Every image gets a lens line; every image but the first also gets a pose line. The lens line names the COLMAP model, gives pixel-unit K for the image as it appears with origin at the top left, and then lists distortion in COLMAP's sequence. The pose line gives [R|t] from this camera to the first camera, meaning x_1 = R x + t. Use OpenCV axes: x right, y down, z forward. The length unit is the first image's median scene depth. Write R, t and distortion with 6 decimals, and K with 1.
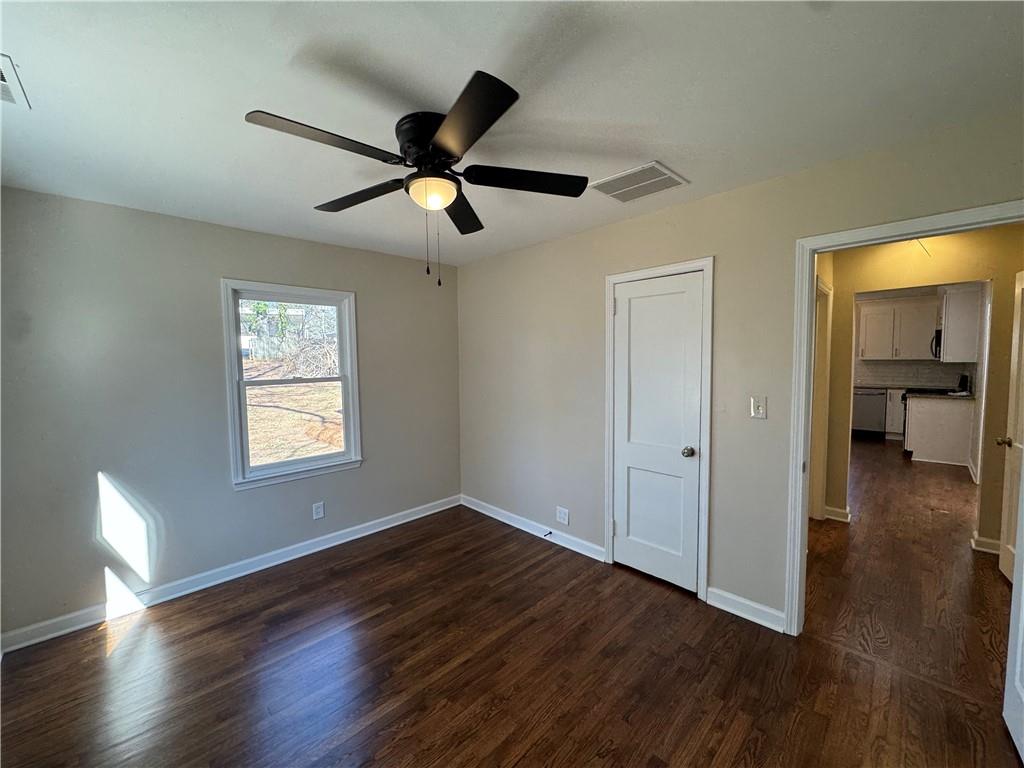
lens RADIAL K [[407.2, 0, 513.6], [0, 407.2, 385.0], [0, 0, 1]] dist [-0.003410, 0.000092]
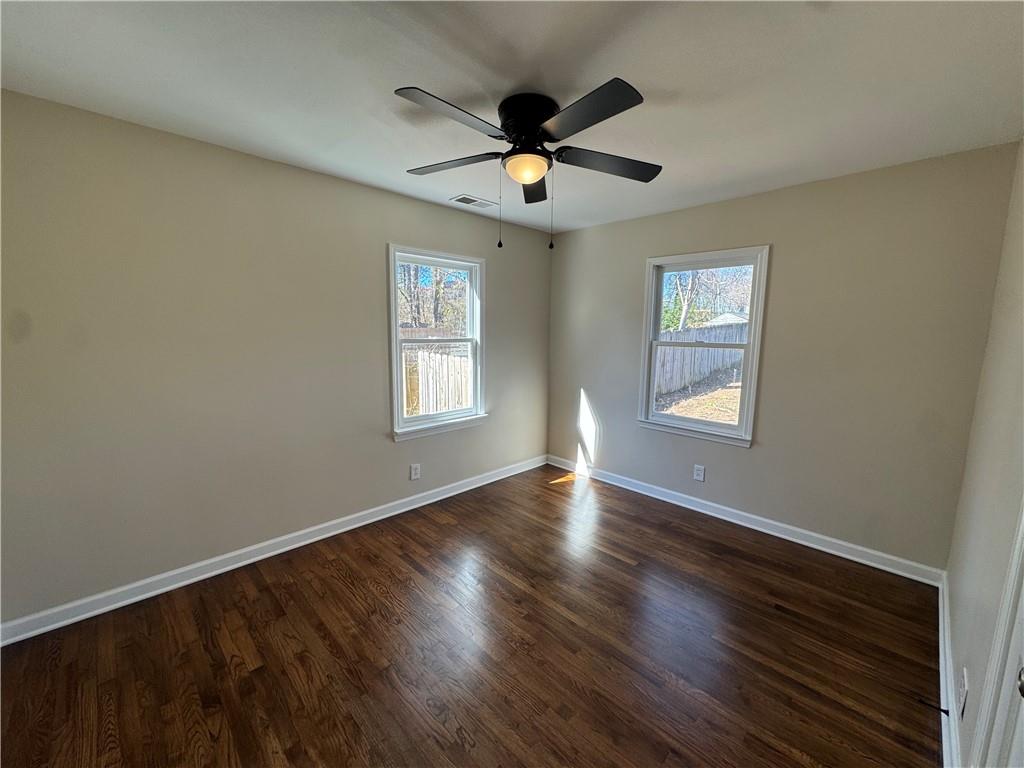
lens RADIAL K [[407.2, 0, 512.5], [0, 407.2, 384.9], [0, 0, 1]] dist [-0.003410, 0.000092]
pose [[-0.004424, 0.149440, -0.988761, 0.581014], [-0.079856, 0.985560, 0.149314, -0.029305], [0.996797, 0.079619, 0.007574, 0.583889]]
